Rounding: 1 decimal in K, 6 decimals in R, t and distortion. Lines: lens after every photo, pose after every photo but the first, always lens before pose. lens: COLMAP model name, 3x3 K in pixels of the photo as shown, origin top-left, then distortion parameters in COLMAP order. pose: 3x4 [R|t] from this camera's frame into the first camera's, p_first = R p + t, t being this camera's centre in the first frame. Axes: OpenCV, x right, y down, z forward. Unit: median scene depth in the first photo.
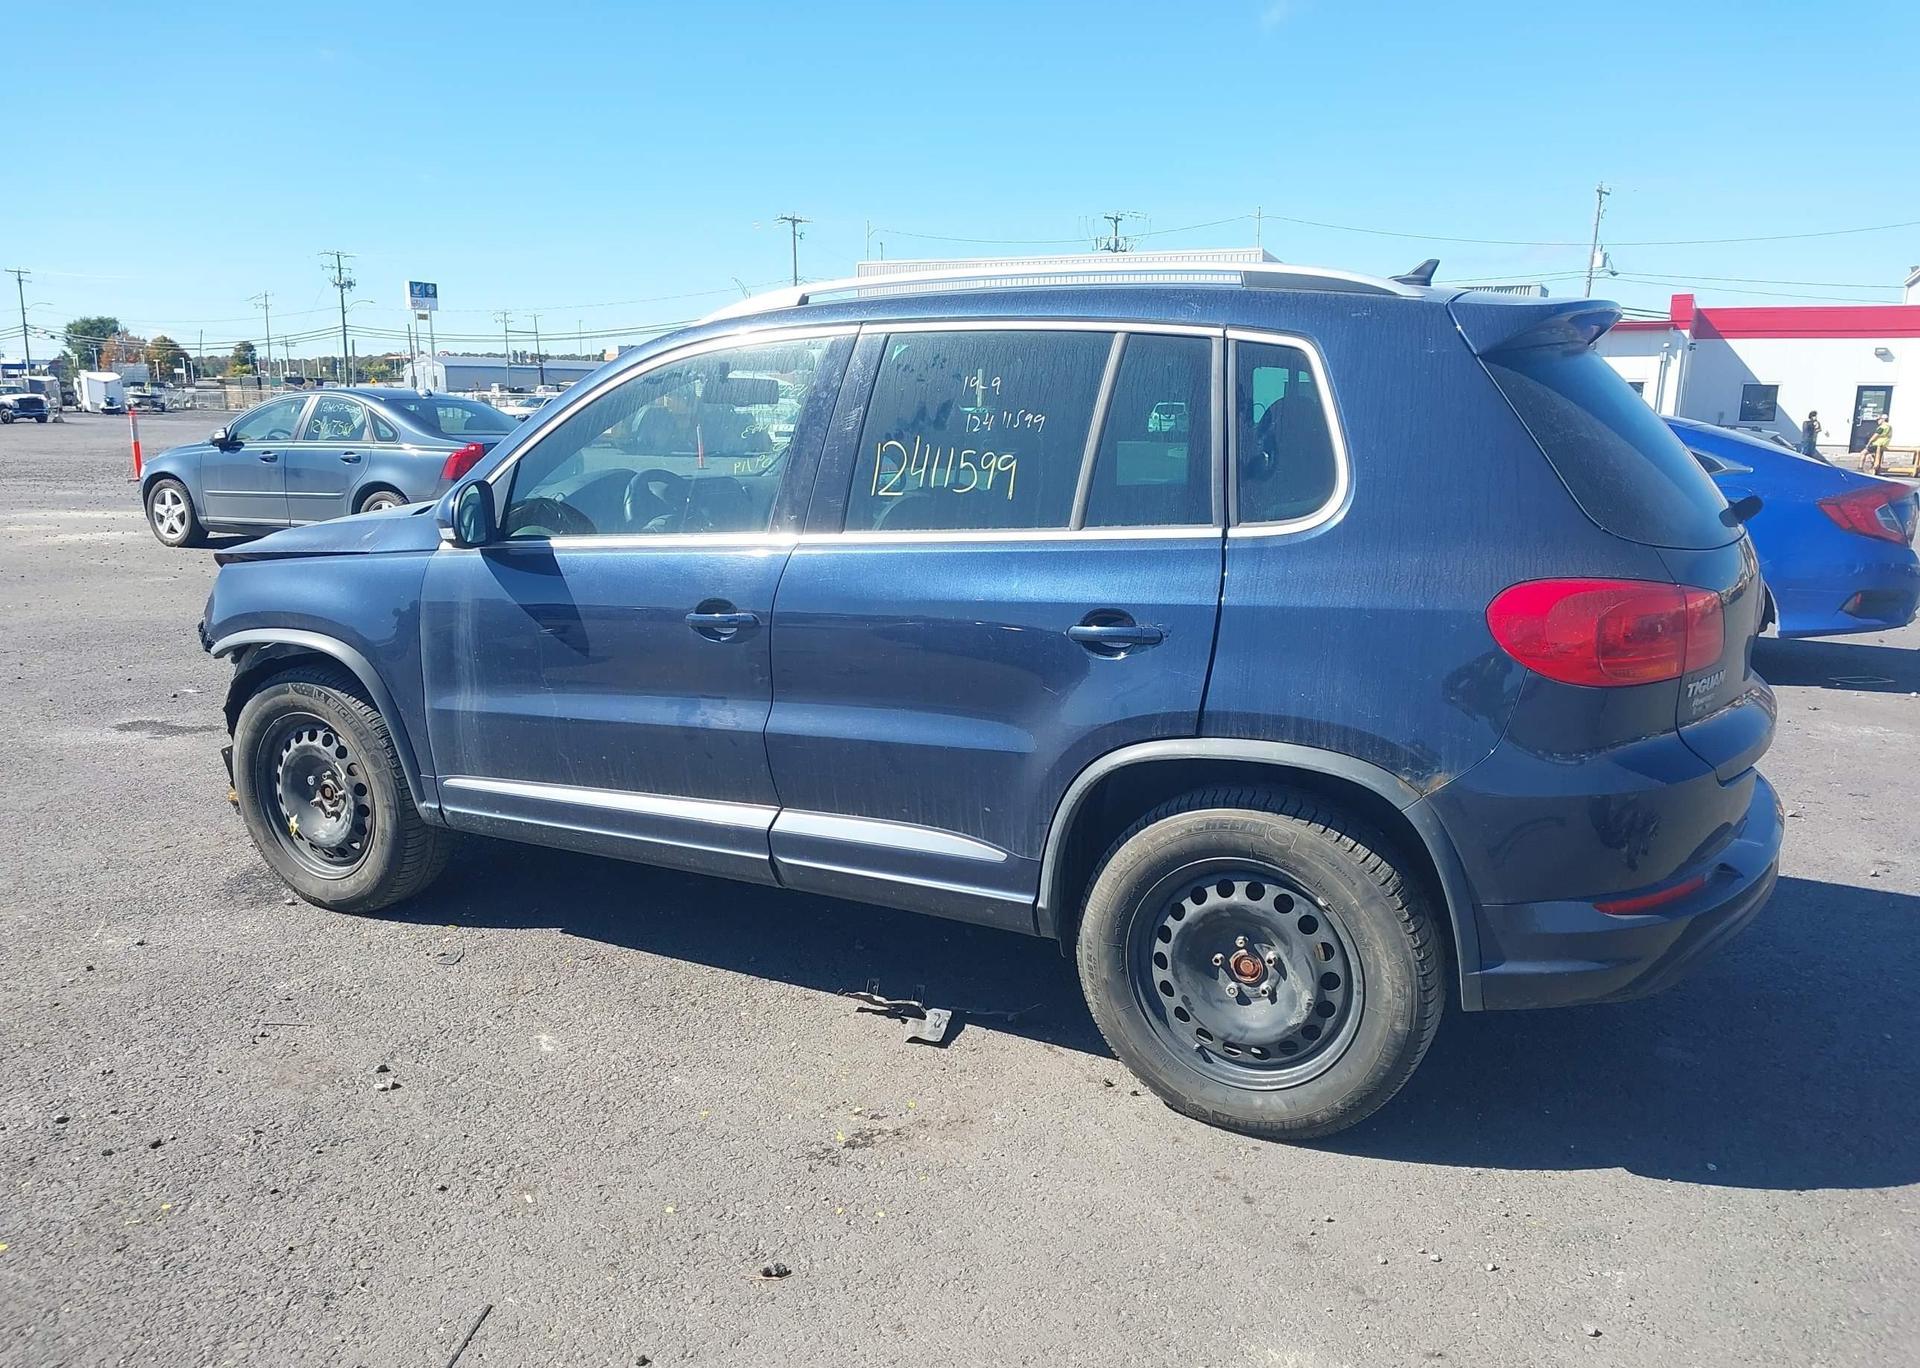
lens RADIAL K [[1483.1, 0, 931.4], [0, 1483.1, 758.5], [0, 0, 1]] dist [0.048802, -0.058410]
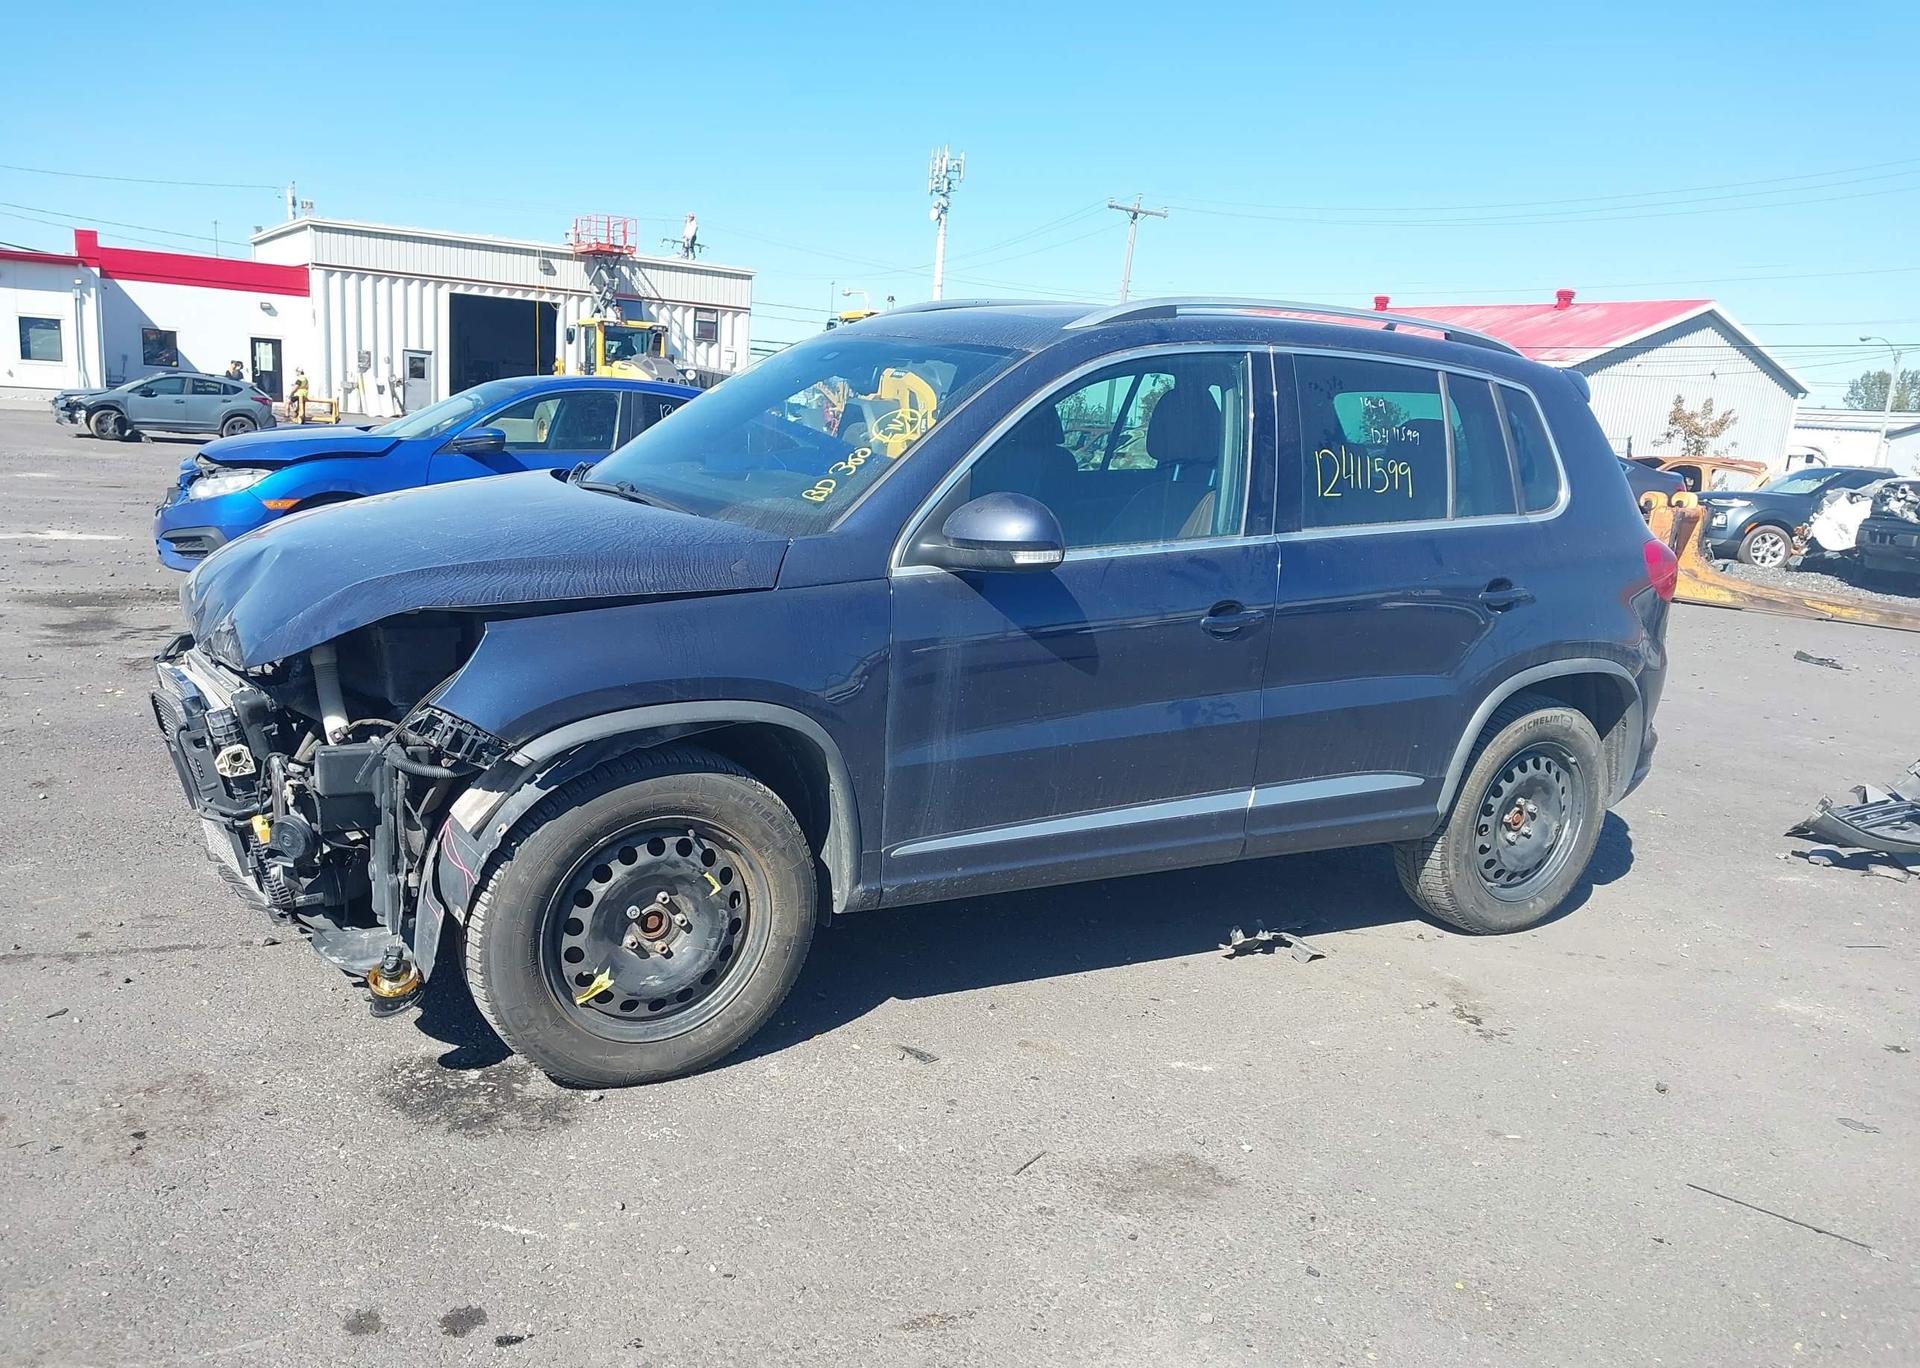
lens RADIAL K [[1477.0, 0, 919.9], [0, 1477.0, 760.9], [0, 0, 1]] dist [0.019155, -0.003618]
pose [[0.526094, -0.176494, 0.831910, -1.228487], [0.141145, 0.982781, 0.119243, -0.161757], [-0.838632, 0.054687, 0.541947, 0.672115]]
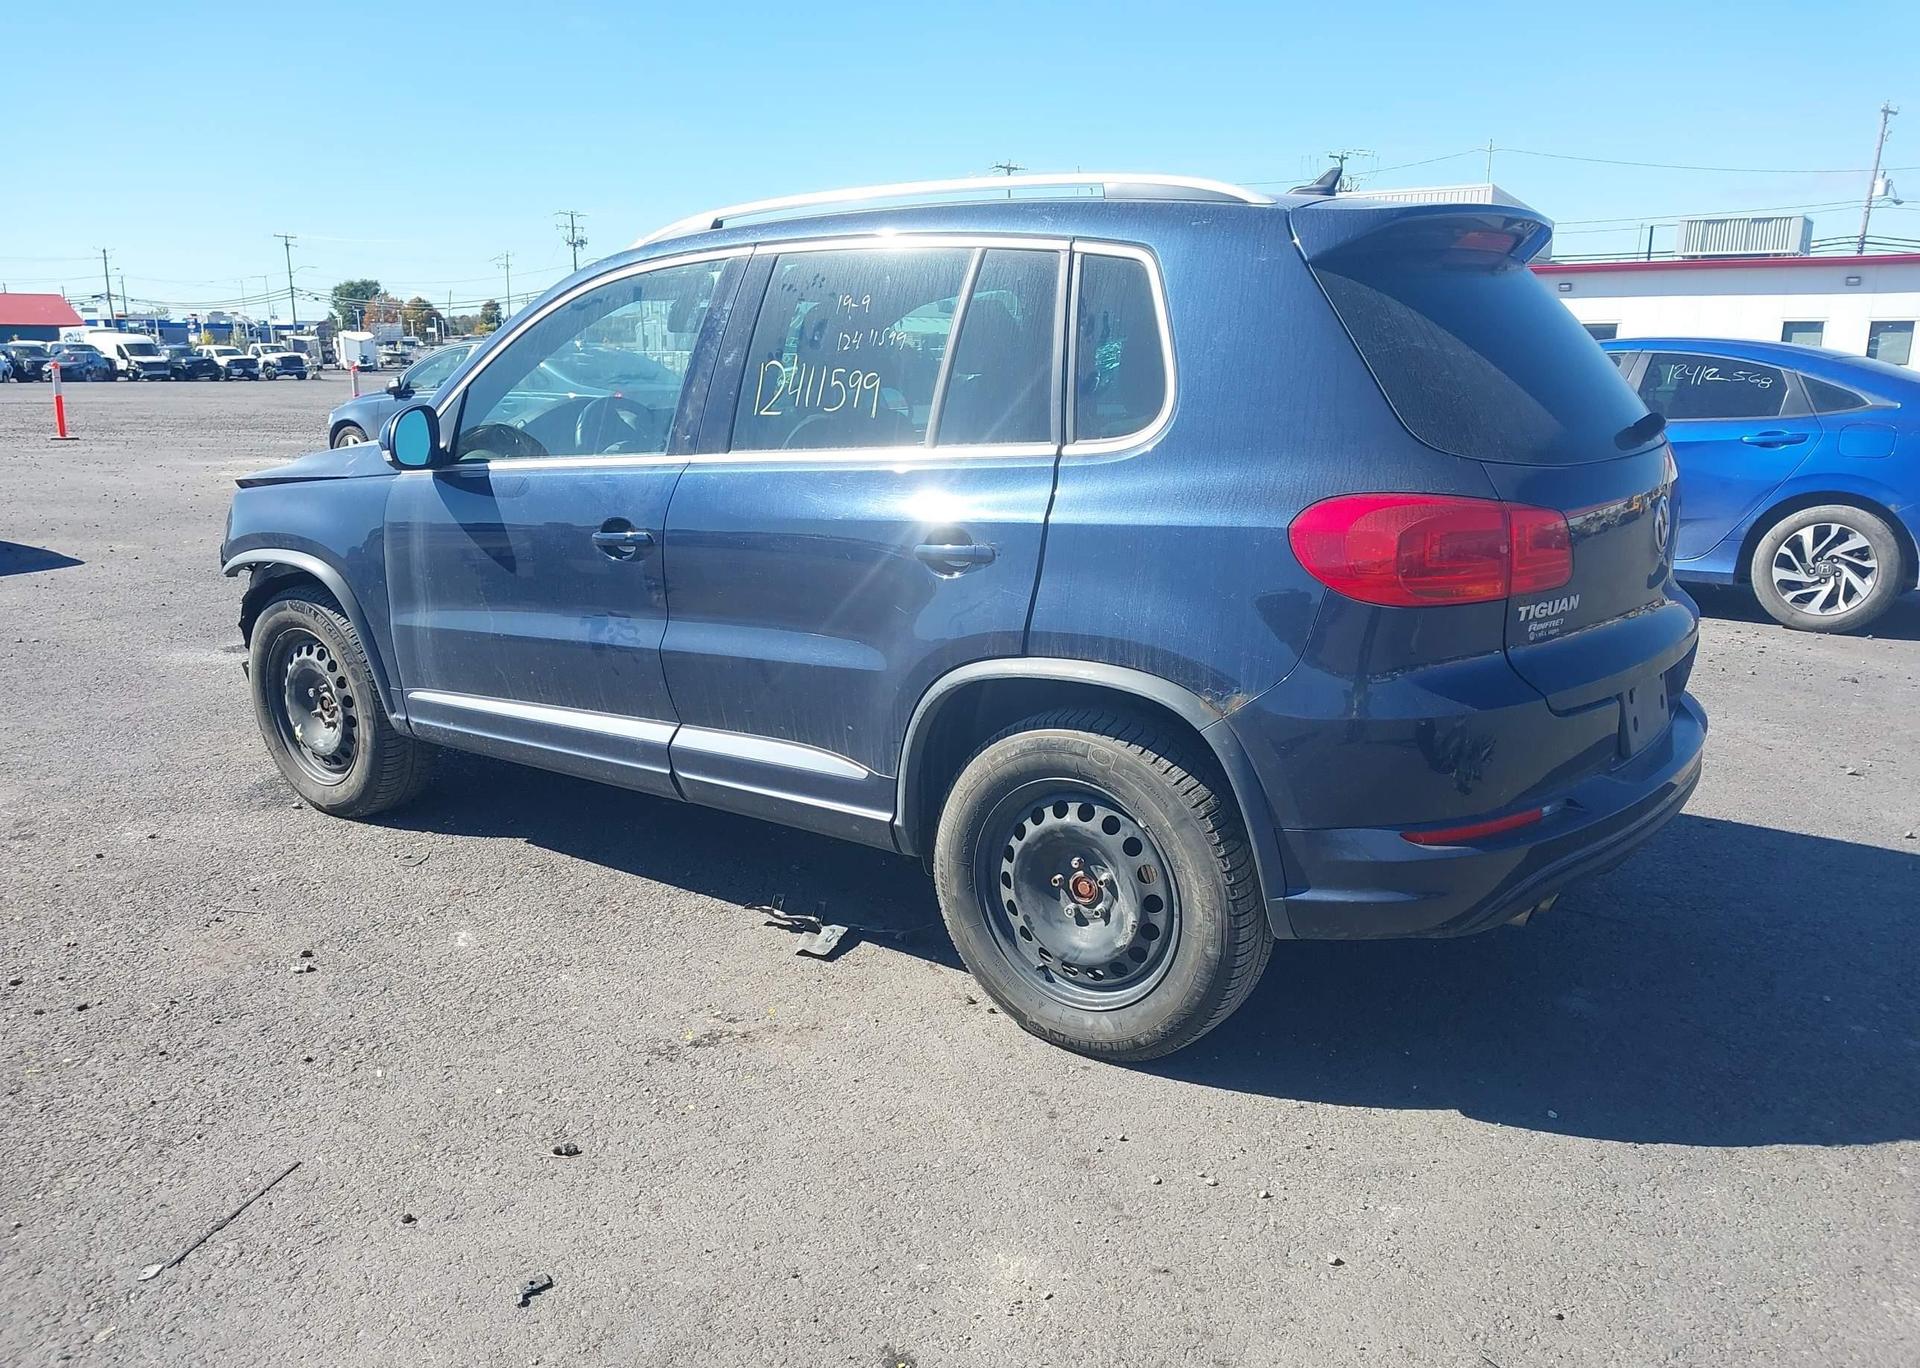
lens RADIAL K [[1483.1, 0, 931.4], [0, 1483.1, 758.5], [0, 0, 1]] dist [0.048802, -0.058410]
pose [[0.989656, 0.029042, -0.140493, 0.237069], [-0.024801, 0.999185, 0.031841, 0.022527], [0.141303, -0.028027, 0.989570, 0.001945]]
